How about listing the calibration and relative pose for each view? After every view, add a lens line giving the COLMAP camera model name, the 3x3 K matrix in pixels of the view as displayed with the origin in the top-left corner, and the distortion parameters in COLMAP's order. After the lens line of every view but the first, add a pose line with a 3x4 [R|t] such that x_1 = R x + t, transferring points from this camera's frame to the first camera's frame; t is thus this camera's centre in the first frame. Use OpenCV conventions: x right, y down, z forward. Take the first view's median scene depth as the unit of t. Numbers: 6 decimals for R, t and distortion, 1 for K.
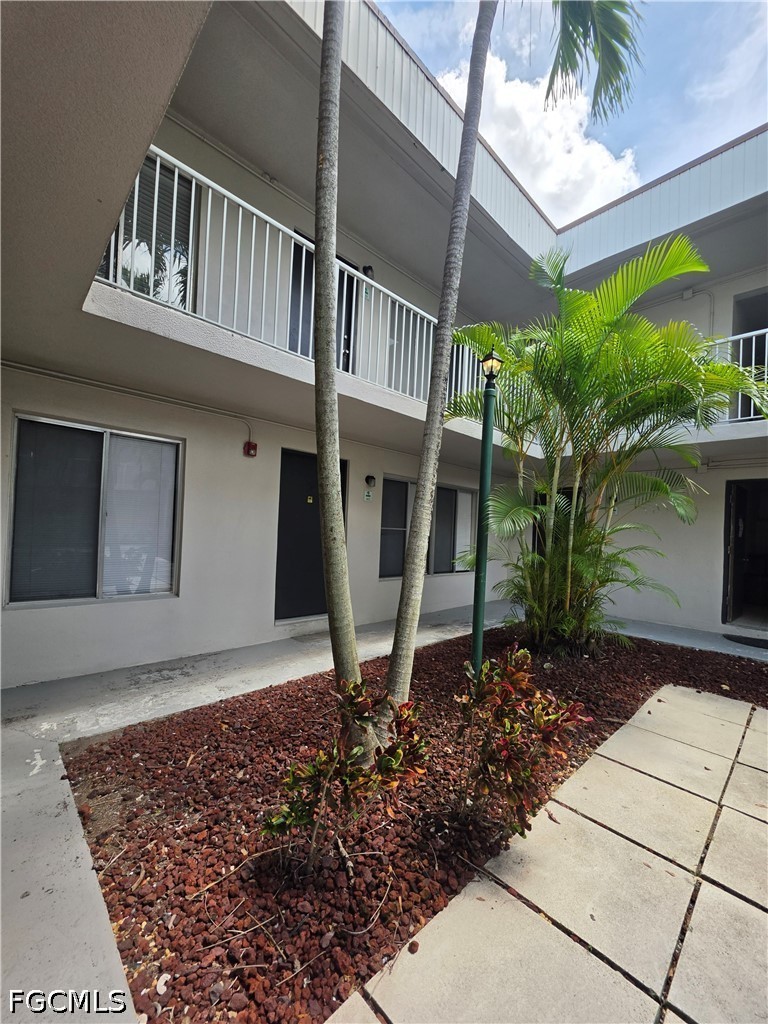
lens RADIAL K [[407.5, 0, 392.1], [0, 407.5, 528.3], [0, 0, 1]] dist [-0.000898, 0.000193]
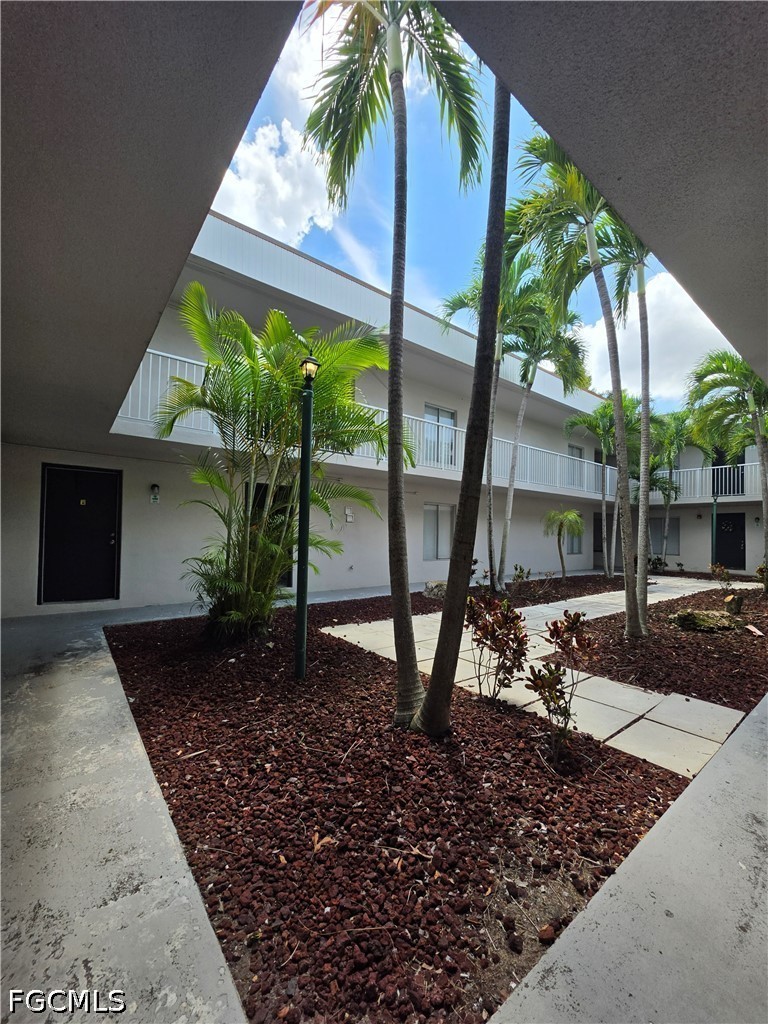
lens RADIAL K [[407.5, 0, 392.1], [0, 407.5, 528.3], [0, 0, 1]] dist [-0.000898, 0.000193]
pose [[0.100466, -0.020457, 0.994730, -0.874332], [-0.018446, 0.999578, 0.022419, -0.017875], [-0.994770, -0.020601, 0.100046, 0.718043]]
